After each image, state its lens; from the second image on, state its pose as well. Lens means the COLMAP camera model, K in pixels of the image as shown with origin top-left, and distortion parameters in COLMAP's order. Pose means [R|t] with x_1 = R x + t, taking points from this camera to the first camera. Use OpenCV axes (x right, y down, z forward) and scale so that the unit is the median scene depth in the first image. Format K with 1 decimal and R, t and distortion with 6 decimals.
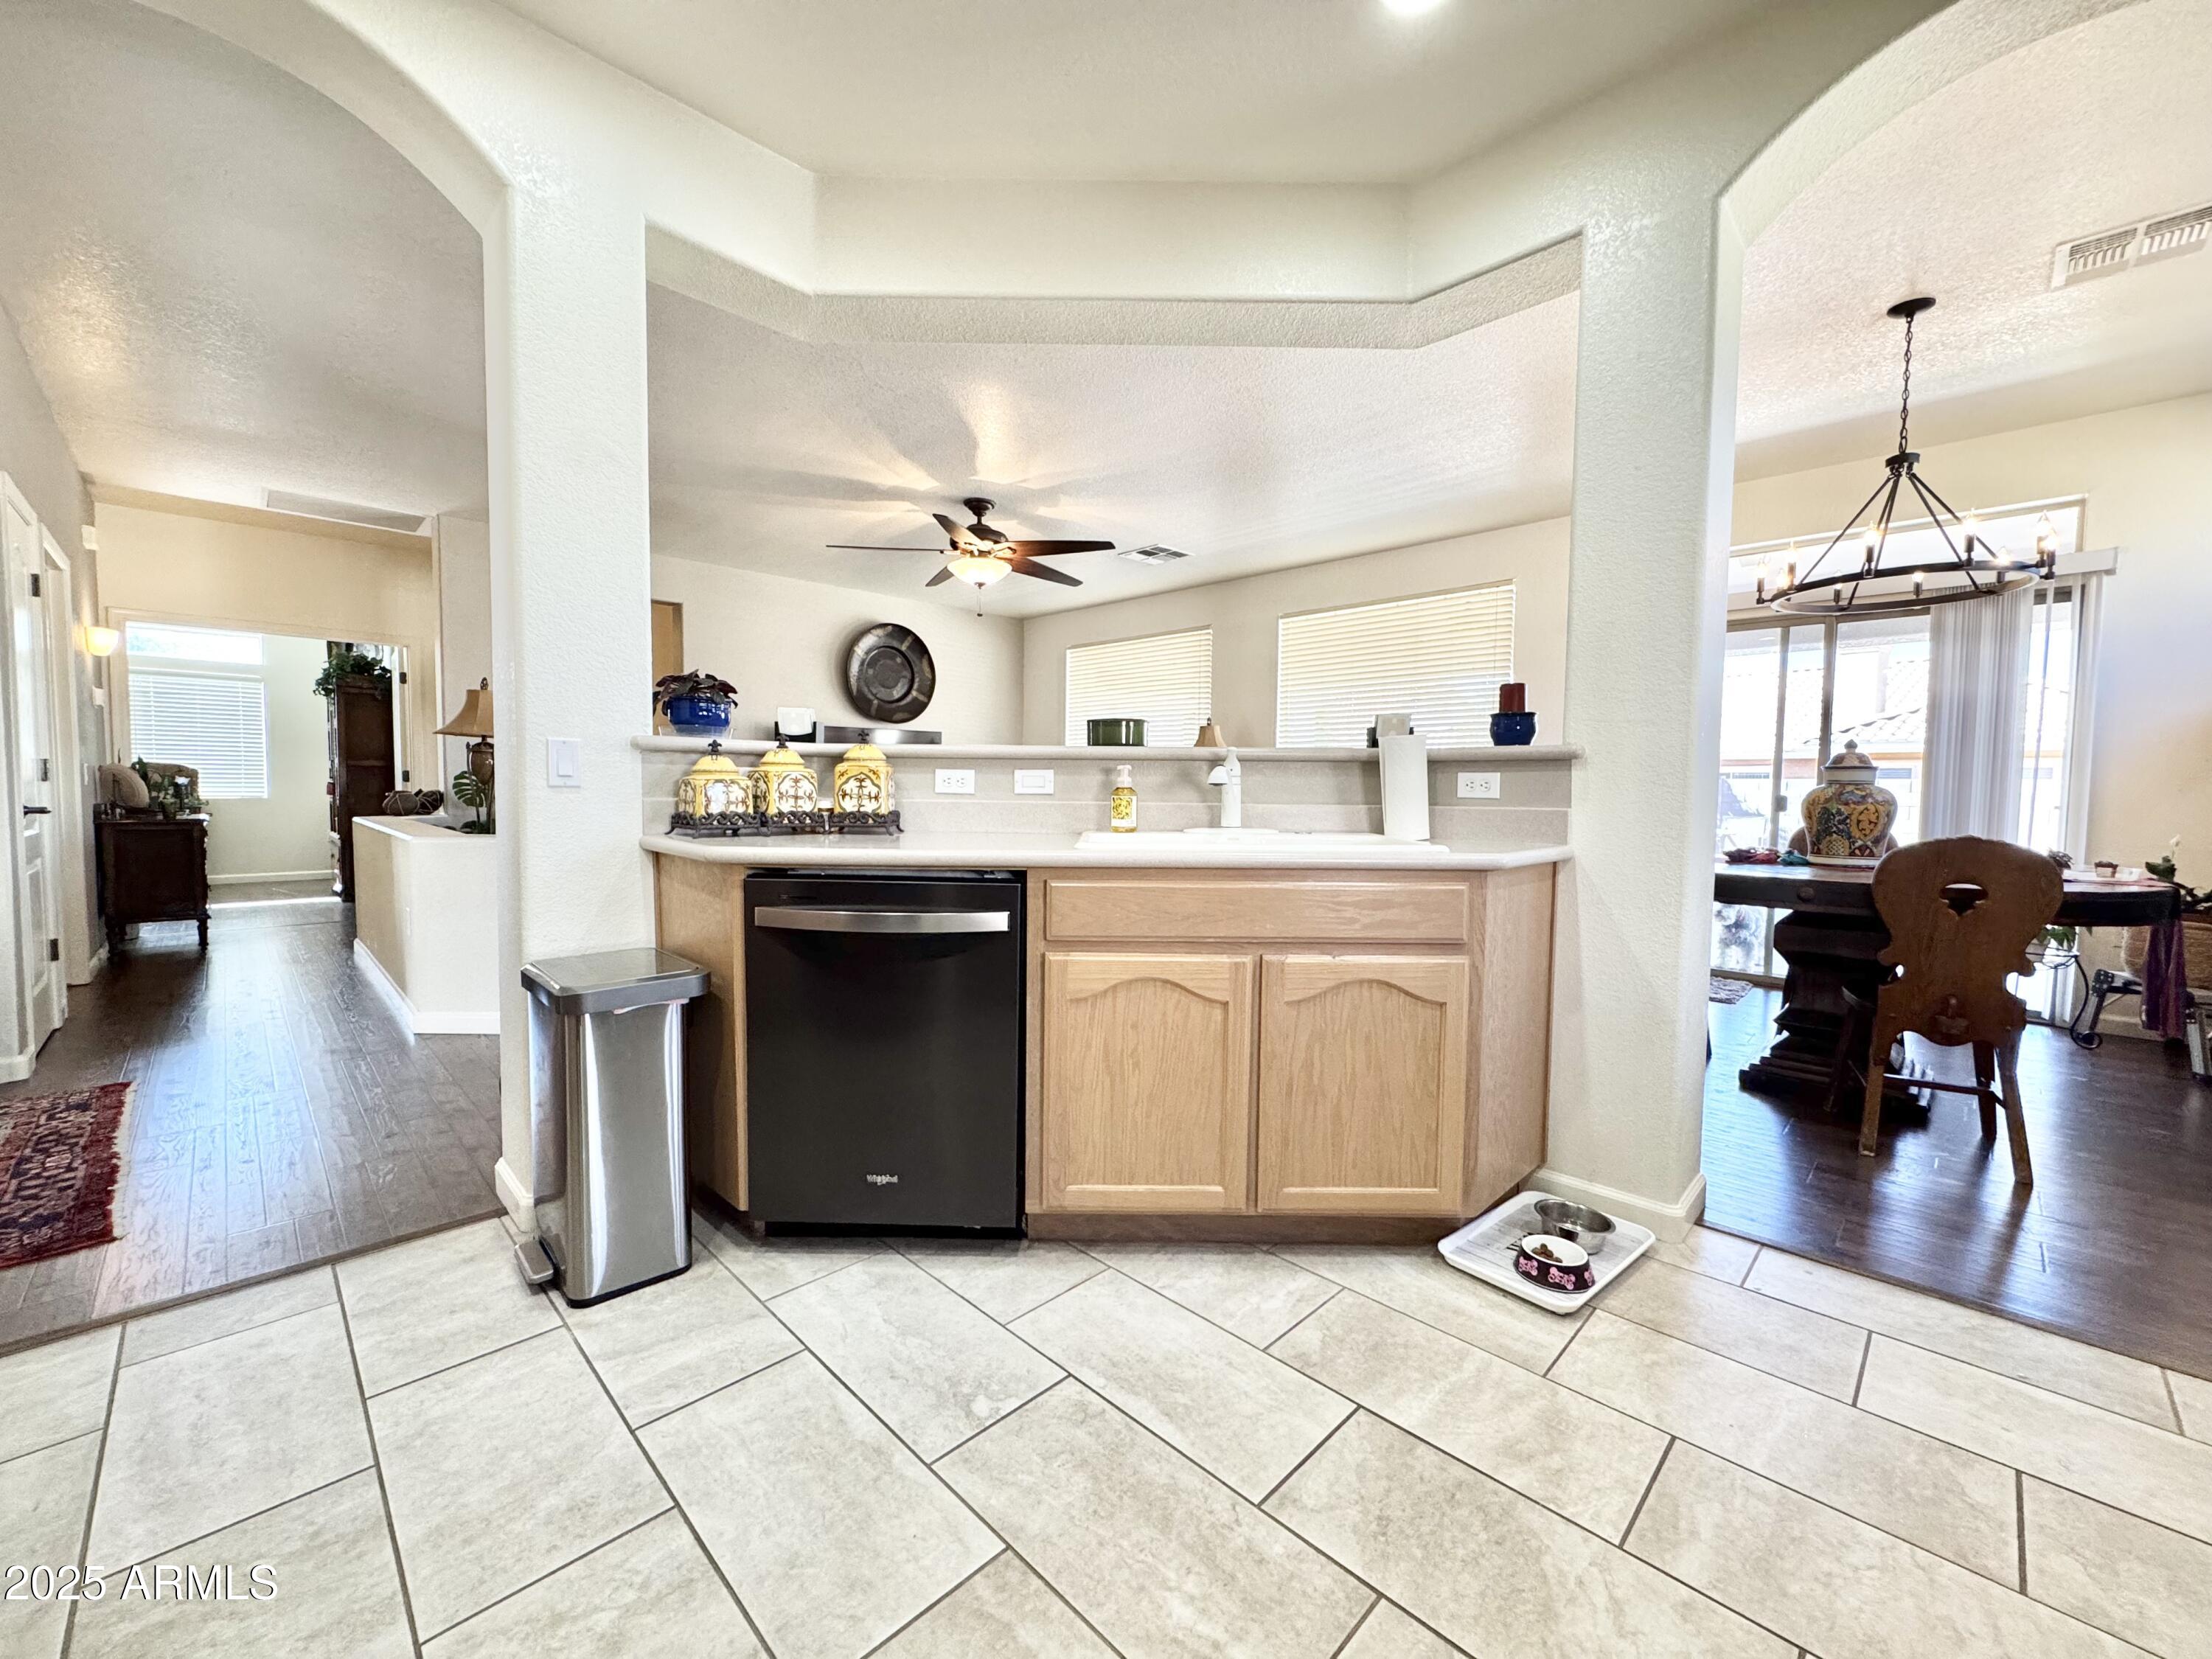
lens RADIAL K [[876.9, 0, 1106.0], [0, 876.9, 829.5], [0, 0, 1]] dist [0.001165, -0.000115]
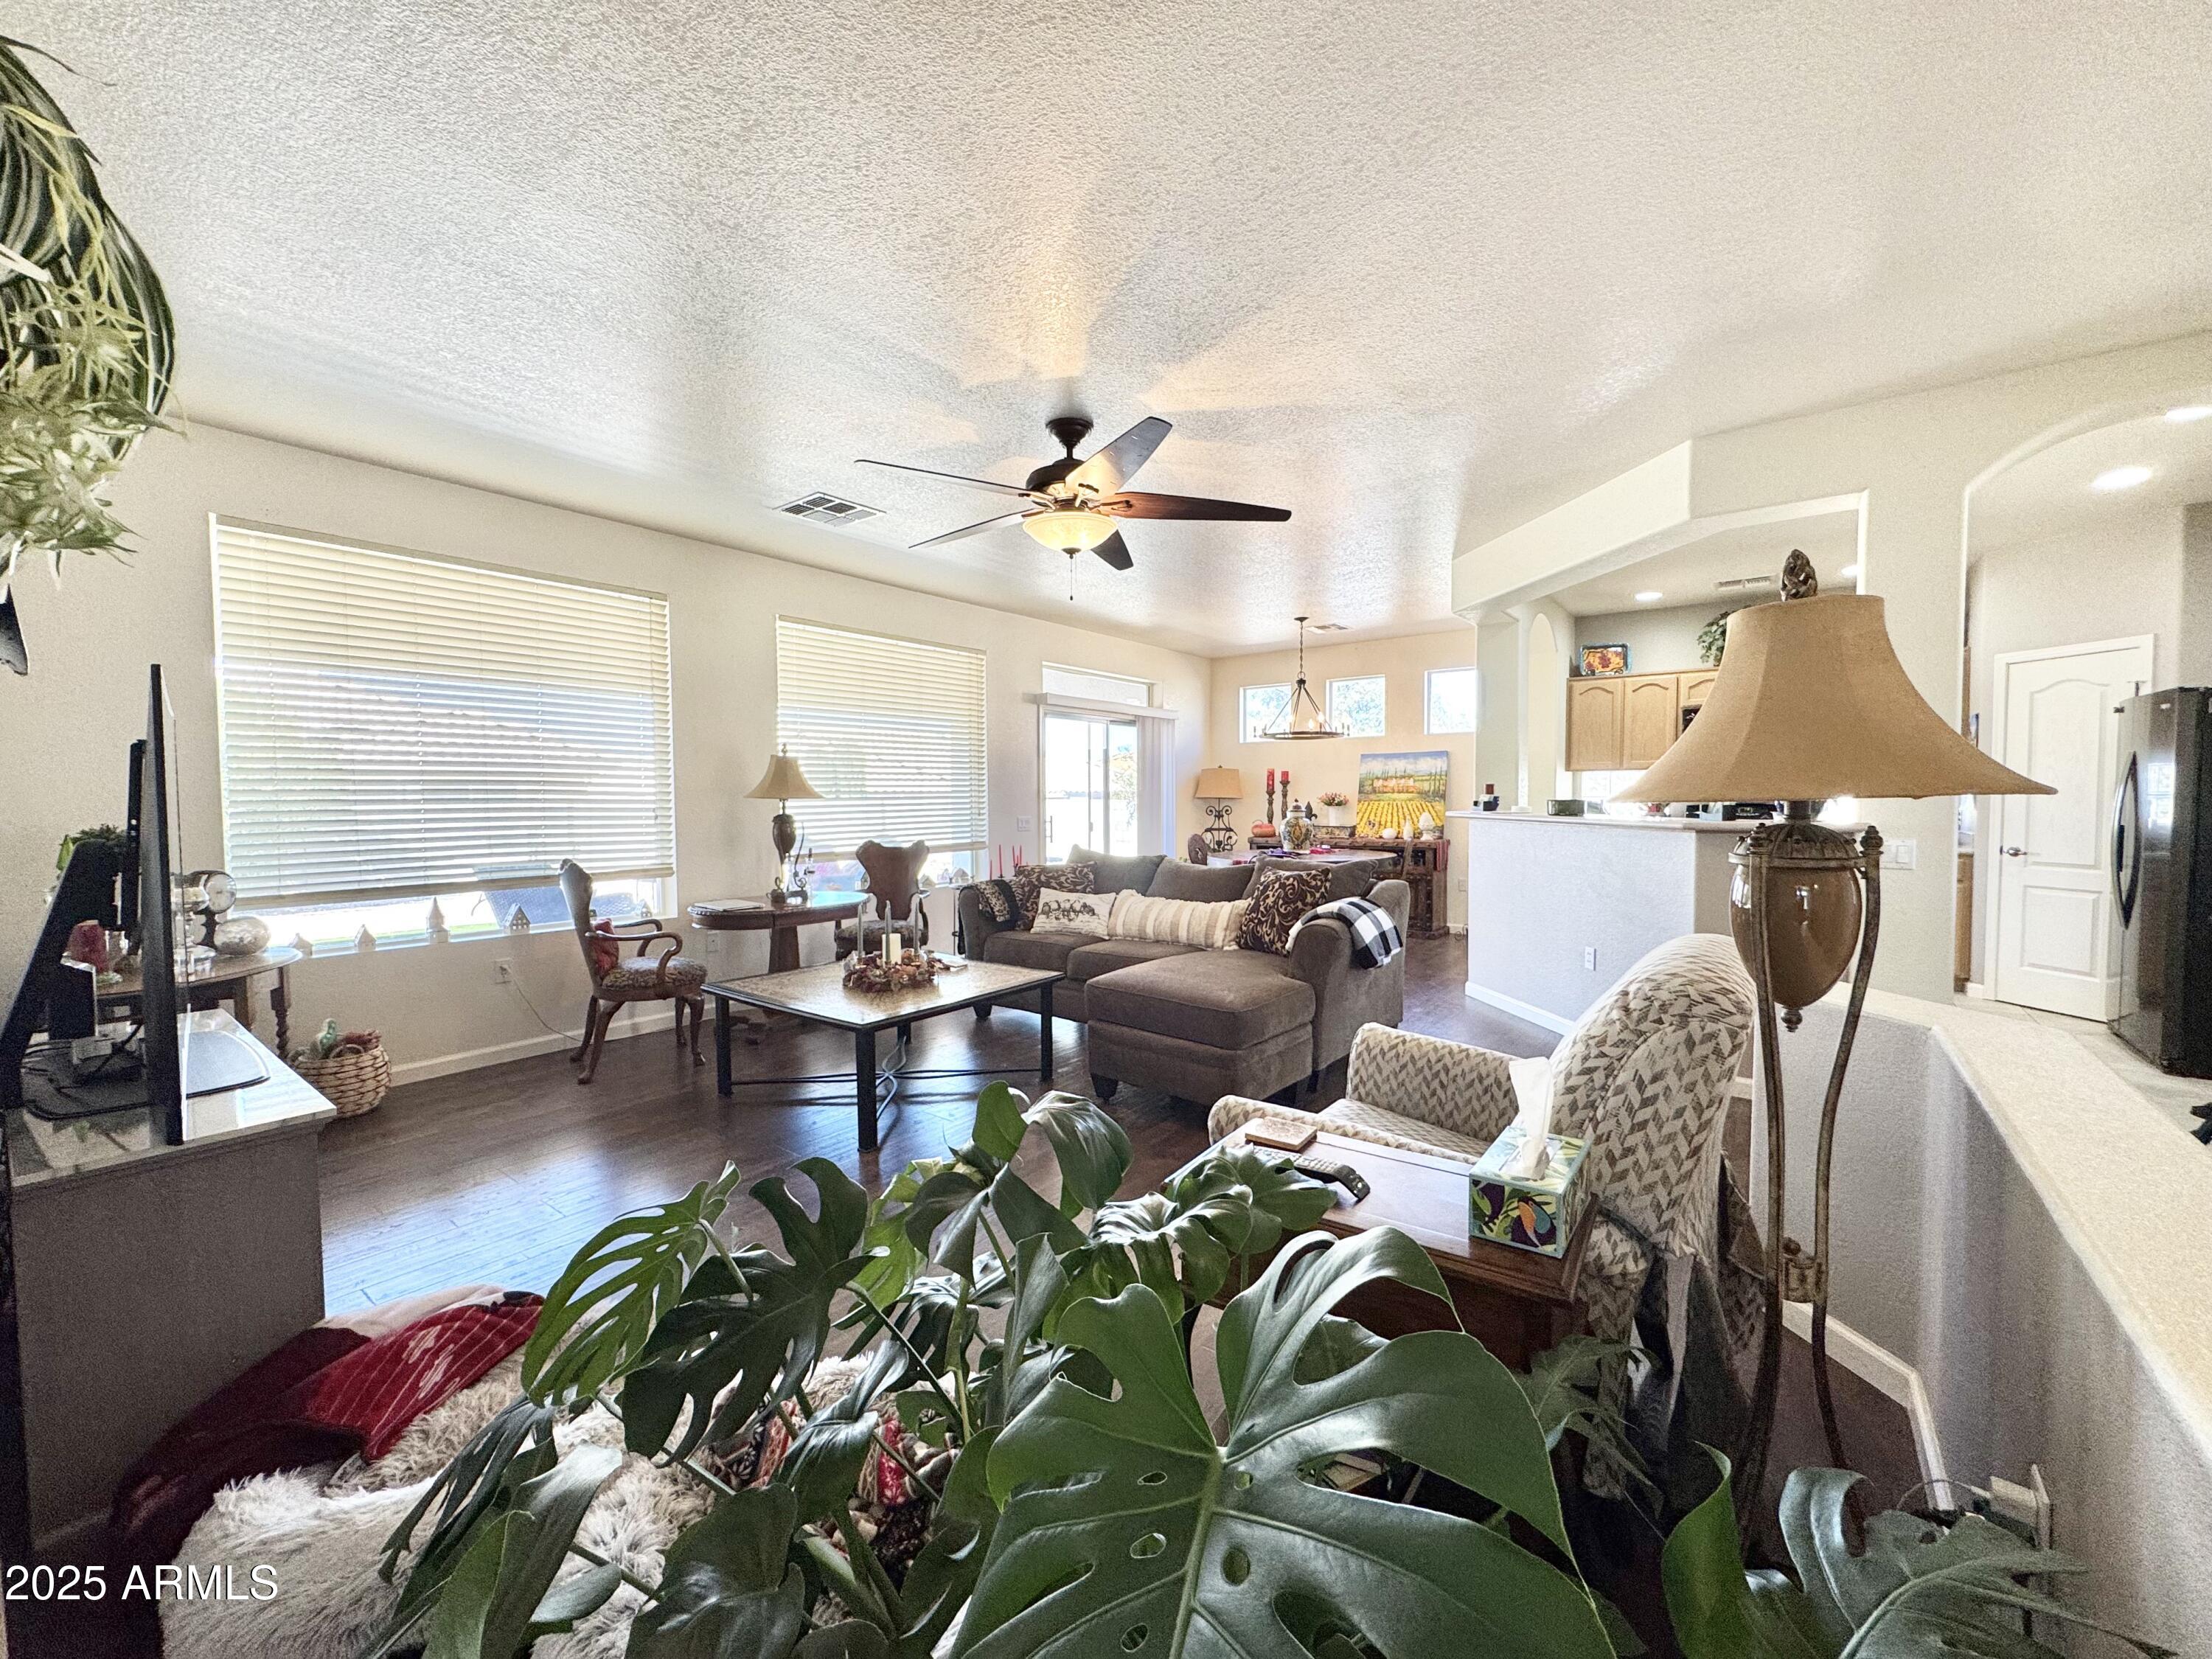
lens RADIAL K [[876.9, 0, 1106.0], [0, 876.9, 829.5], [0, 0, 1]] dist [0.001165, -0.000115]
pose [[-0.155248, -0.052588, 0.986475, -0.865722], [0.055636, 0.996532, 0.061880, -0.126043], [-0.986308, 0.064491, -0.151784, 1.205597]]
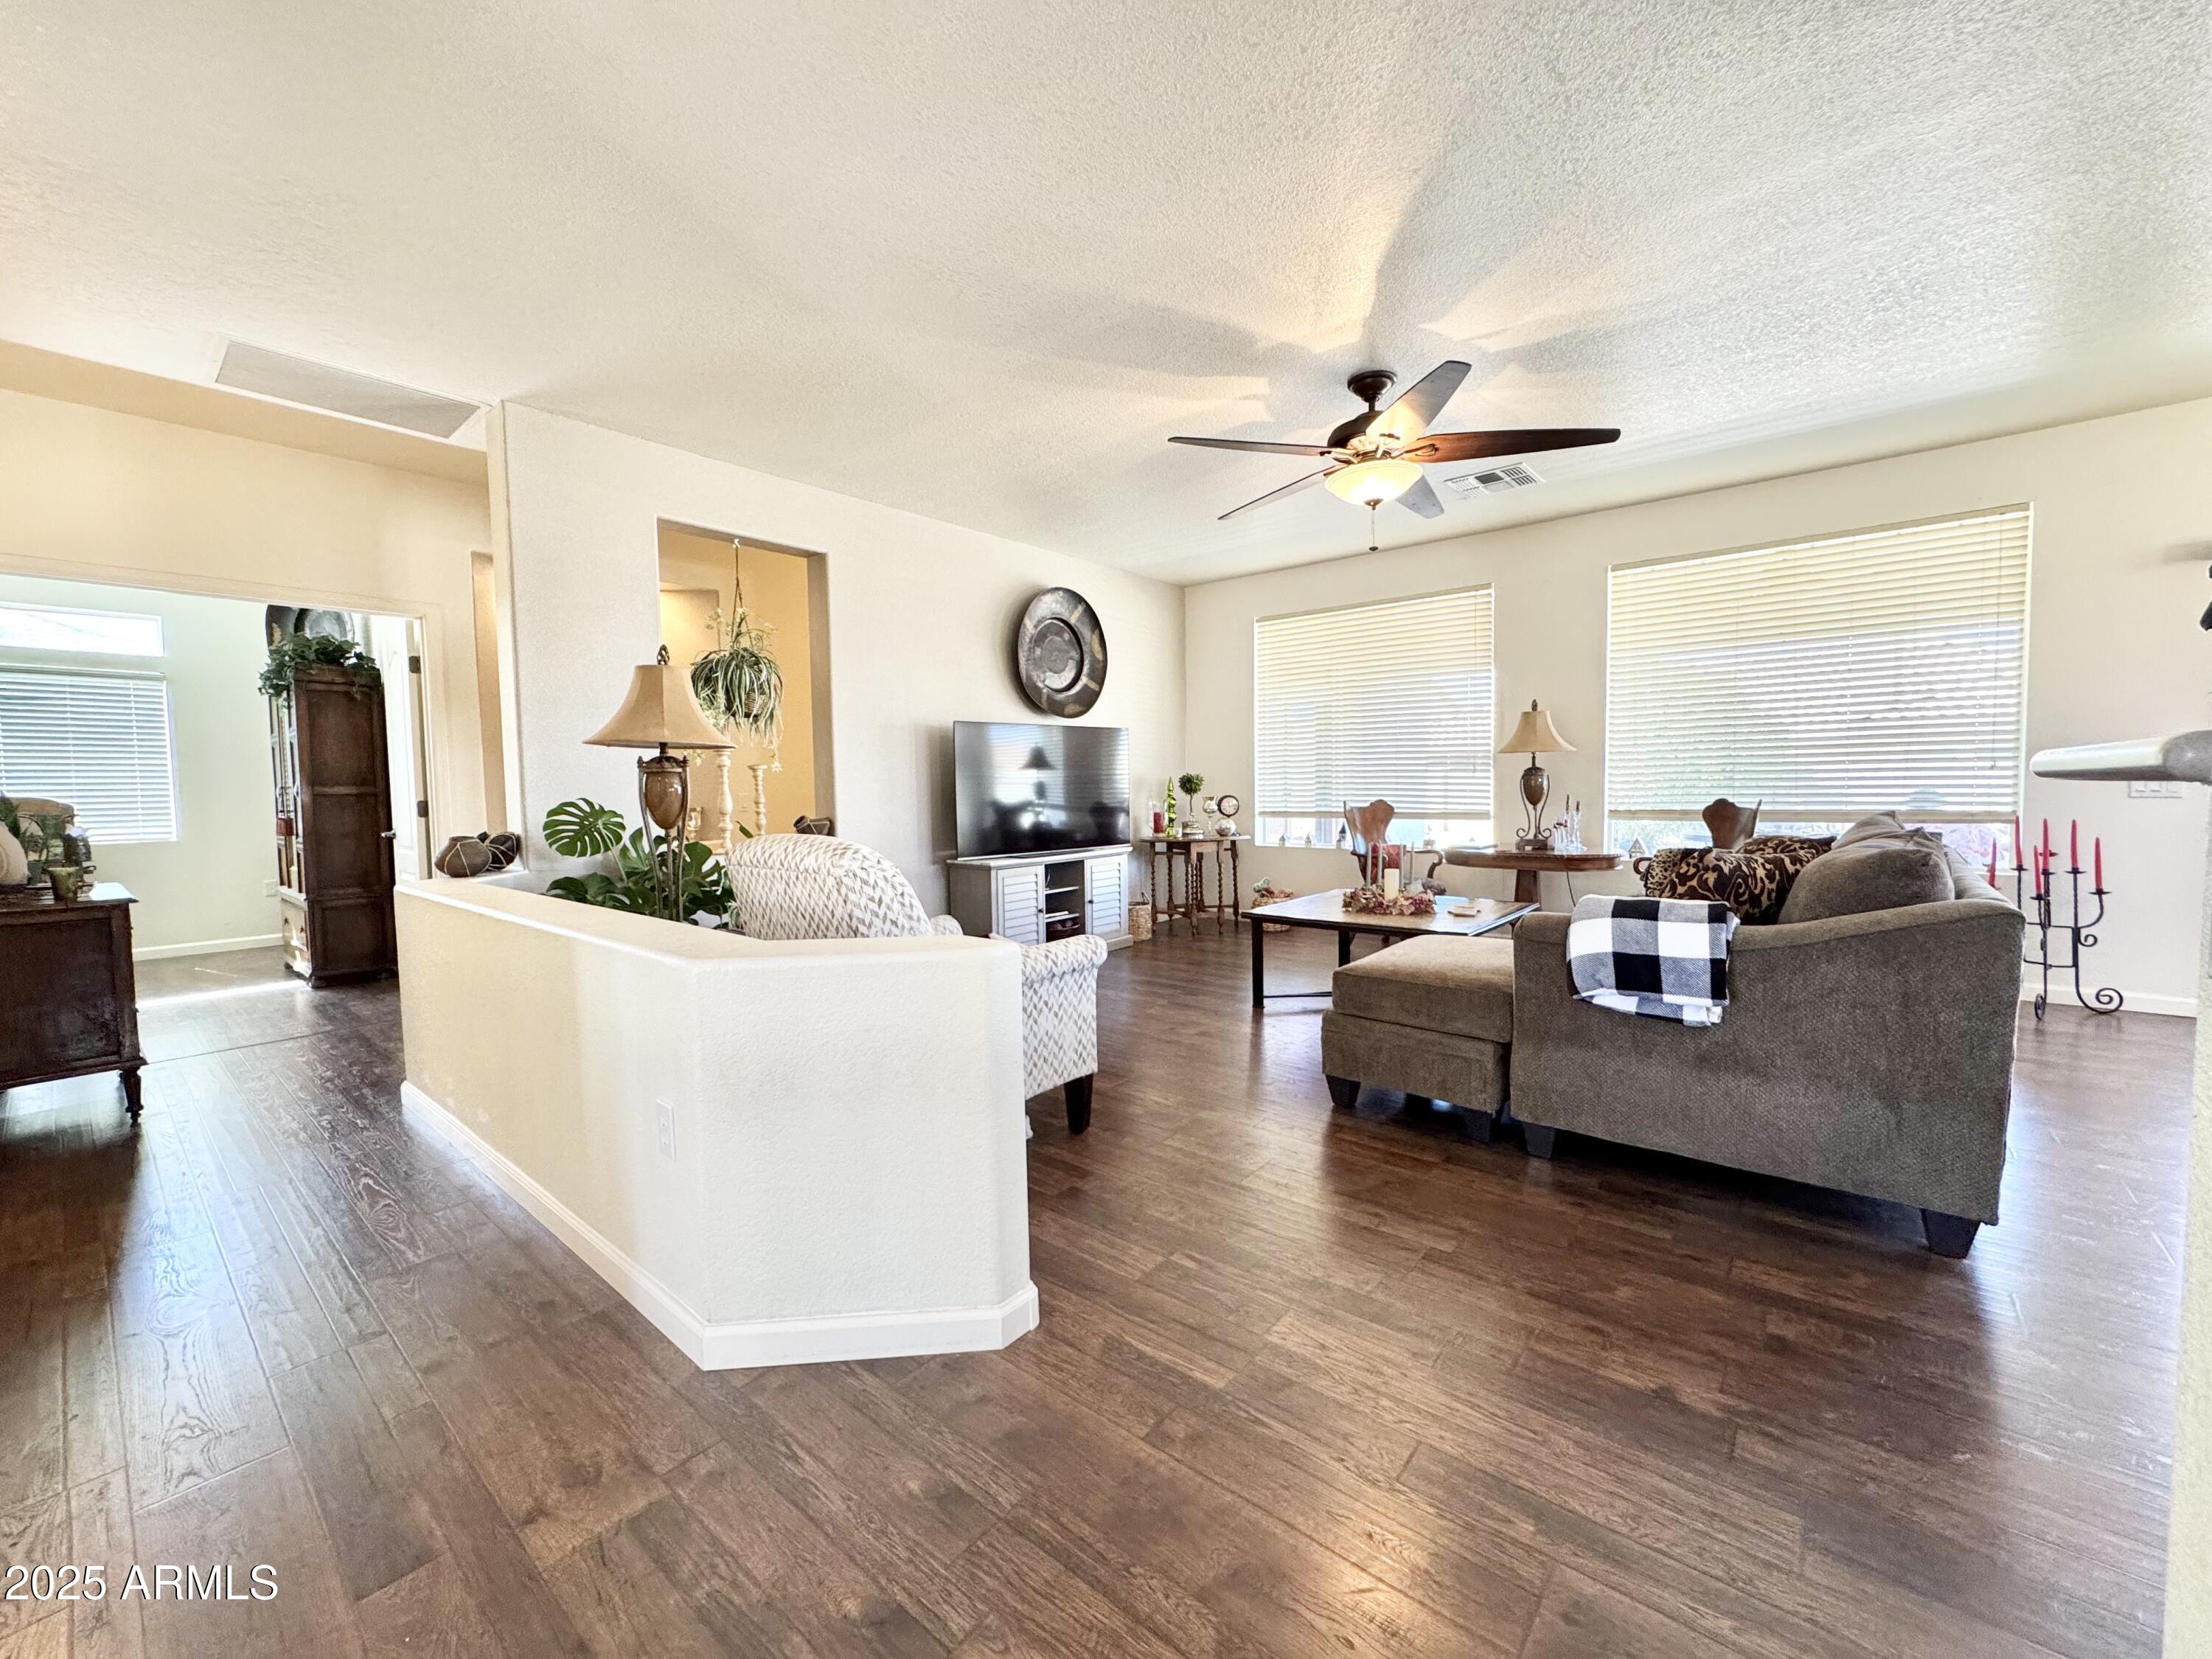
lens RADIAL K [[877.9, 0, 1106.5], [0, 877.9, 824.7], [0, 0, 1]] dist [0.002033, 0.000485]
pose [[0.996052, -0.031485, 0.083001, -0.416980], [0.031758, 0.999494, -0.001960, -0.038794], [-0.082897, 0.004589, 0.996548, 0.352527]]
